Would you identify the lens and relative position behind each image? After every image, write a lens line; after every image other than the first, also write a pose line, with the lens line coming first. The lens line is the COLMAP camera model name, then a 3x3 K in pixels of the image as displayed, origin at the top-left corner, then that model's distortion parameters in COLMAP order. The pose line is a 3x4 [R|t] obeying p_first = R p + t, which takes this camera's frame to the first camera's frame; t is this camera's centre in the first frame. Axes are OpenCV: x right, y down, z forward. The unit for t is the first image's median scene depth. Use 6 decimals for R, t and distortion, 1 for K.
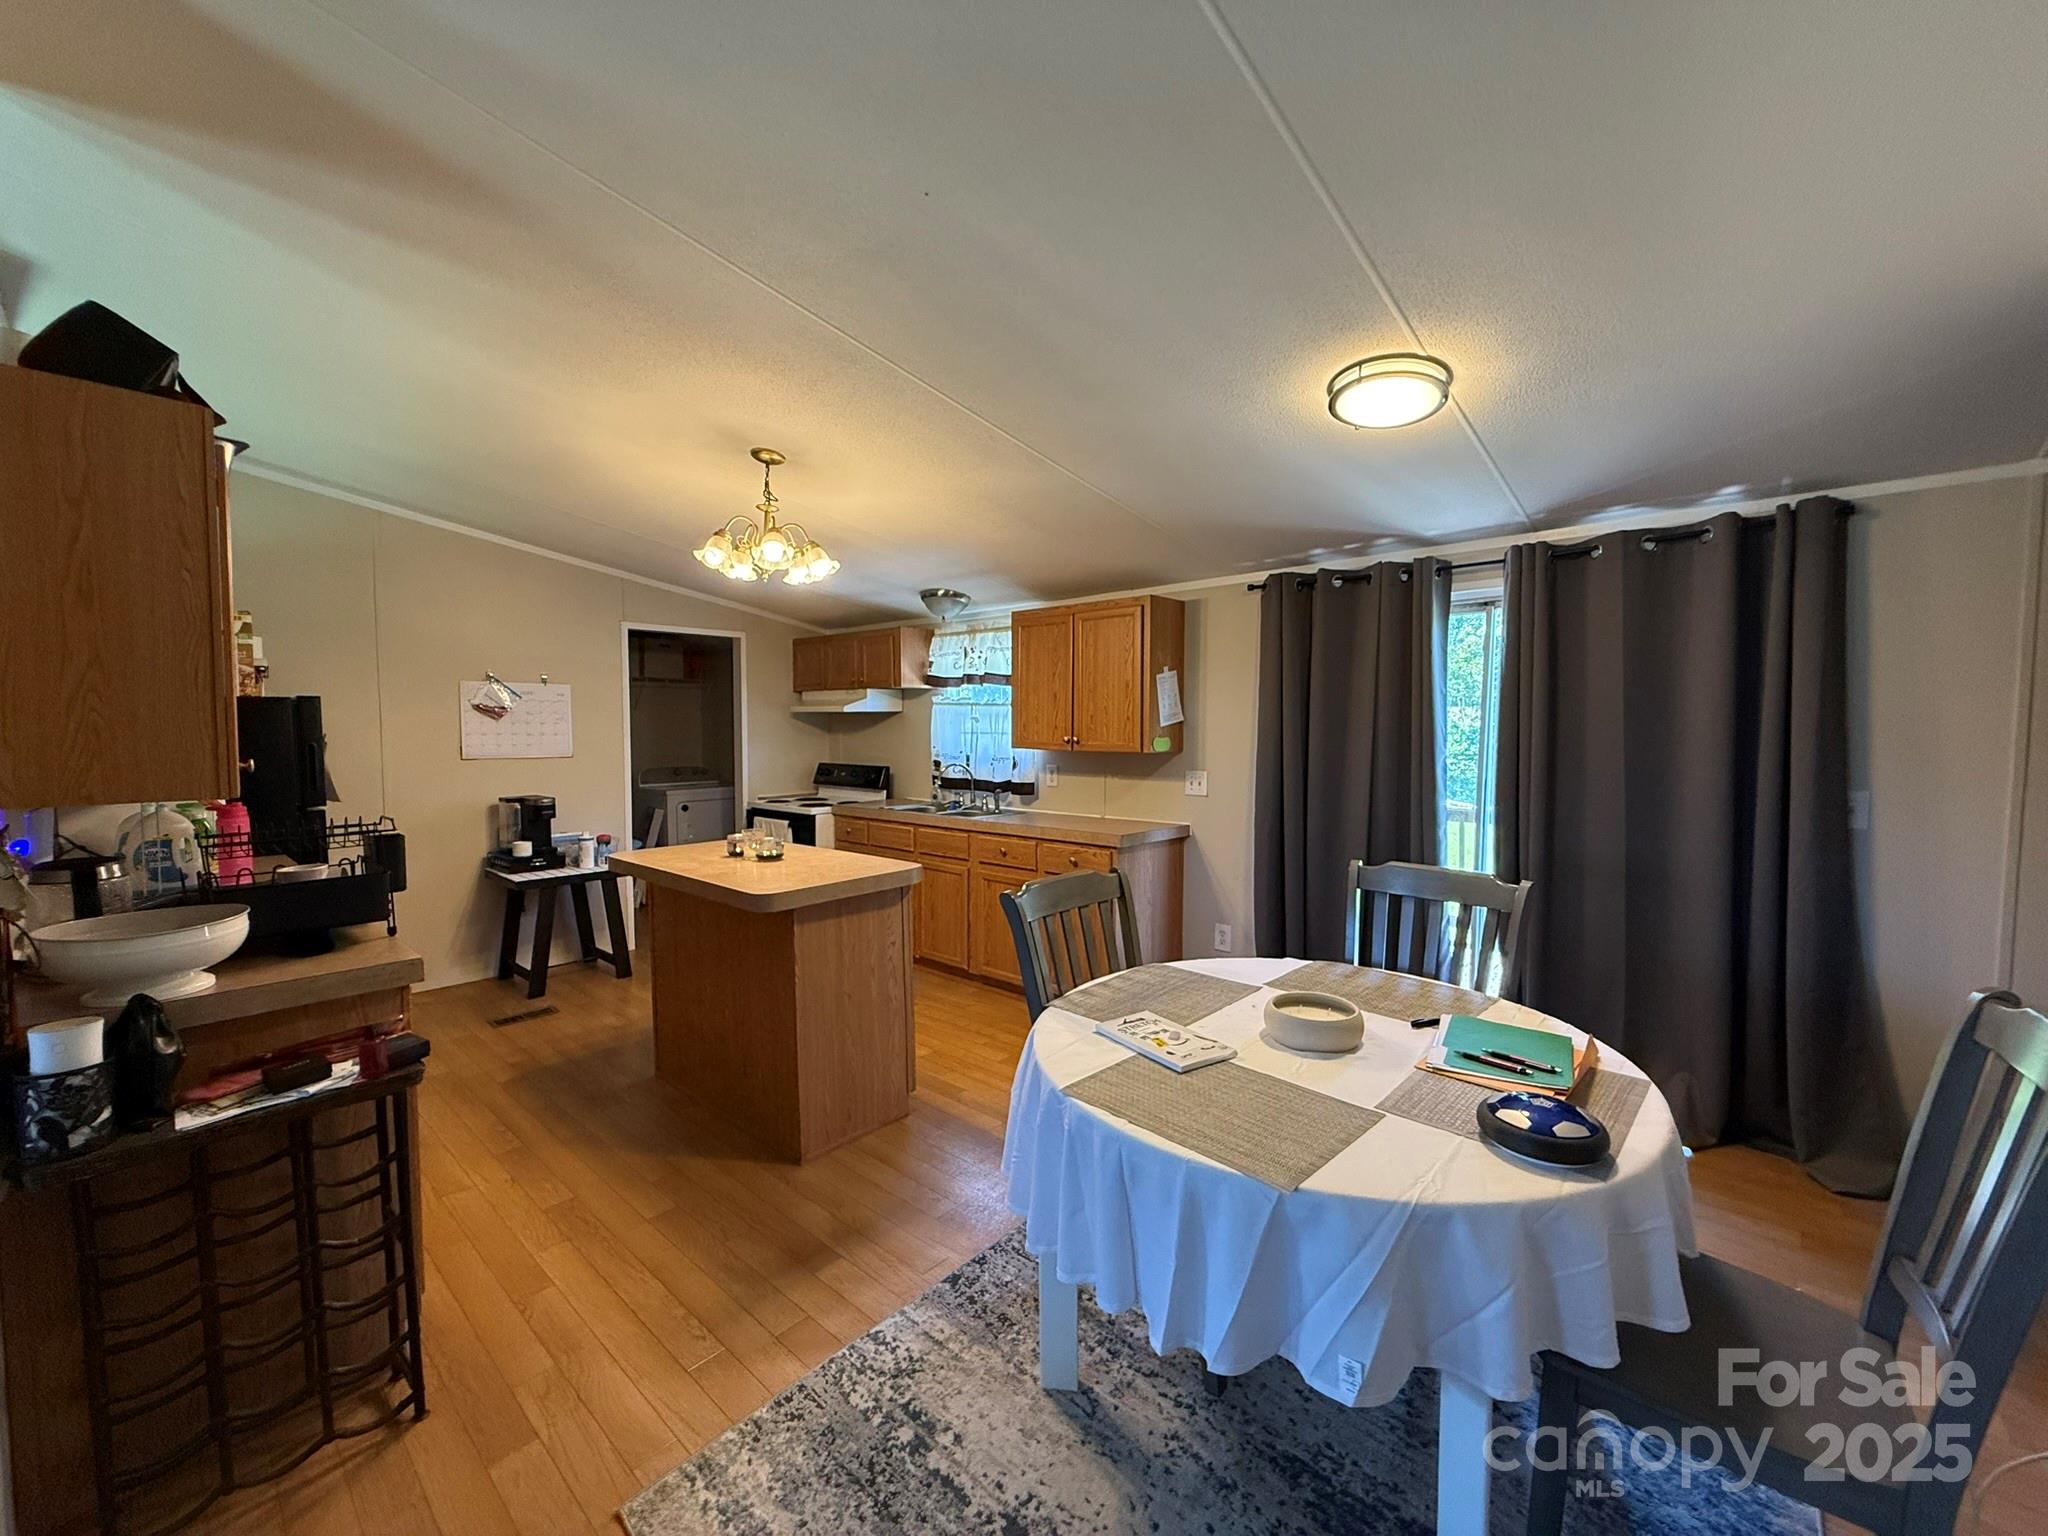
lens RADIAL K [[836.7, 0, 1024.7], [0, 836.7, 763.8], [0, 0, 1]] dist [0.002988, 0.000280]
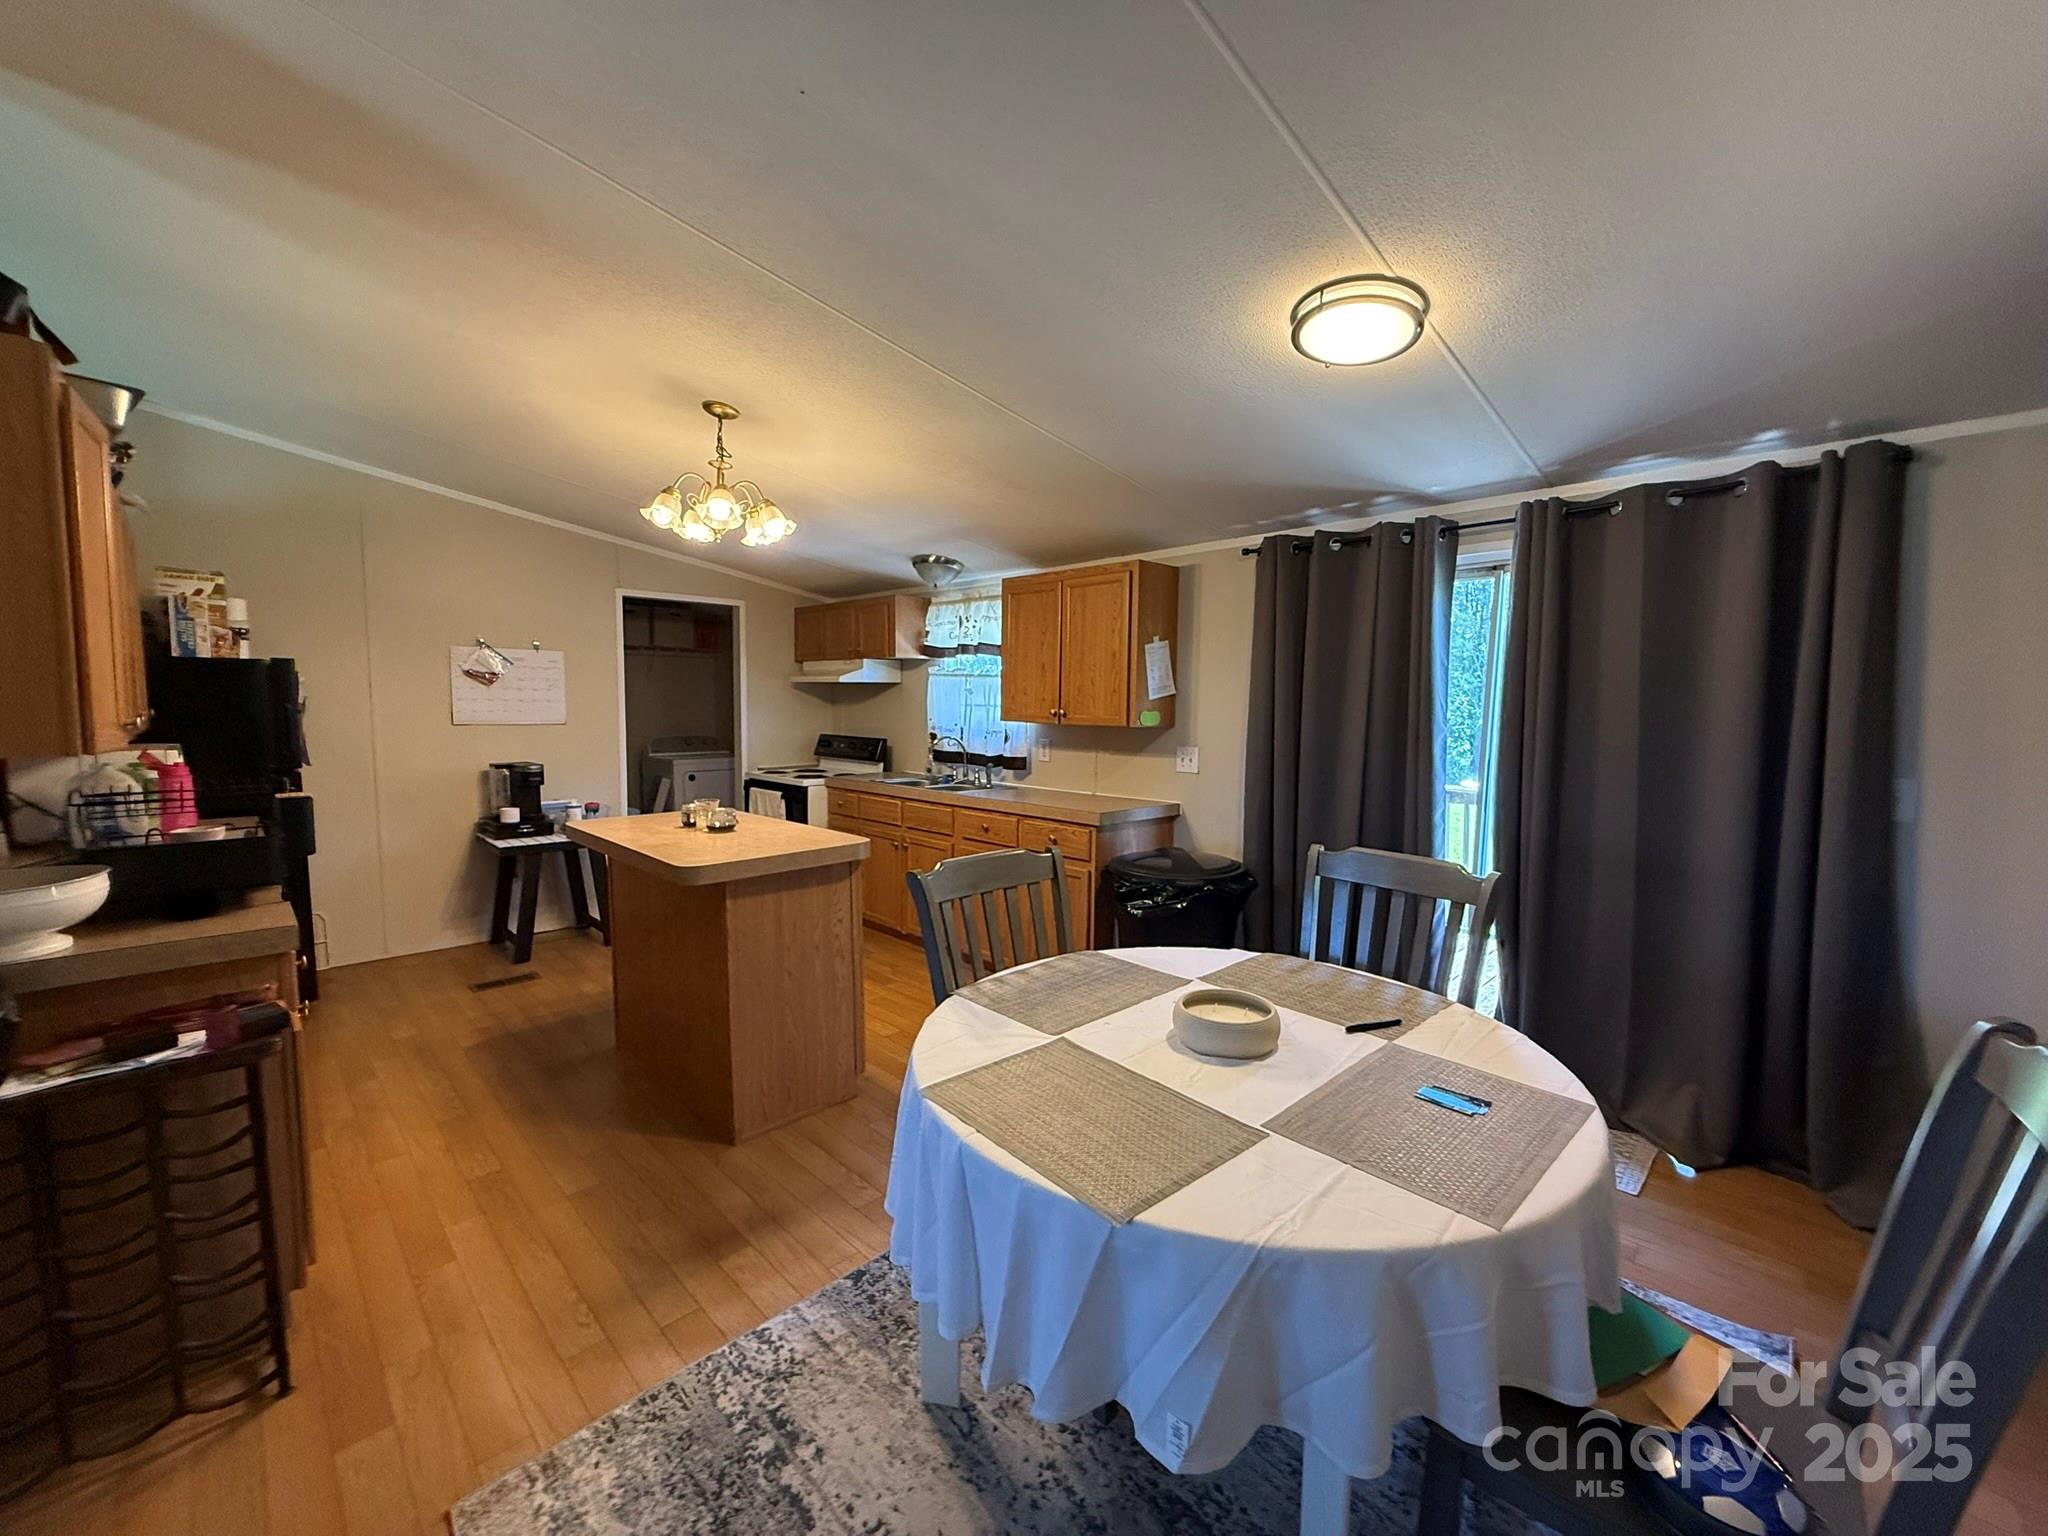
lens RADIAL K [[836.7, 0, 1024.1], [0, 836.7, 765.3], [0, 0, 1]] dist [0.002988, 0.000280]
pose [[0.998166, 0.016547, -0.058239, 0.123953], [-0.014796, 0.999429, 0.030375, 0.004813], [0.058708, -0.029457, 0.997840, 0.067424]]
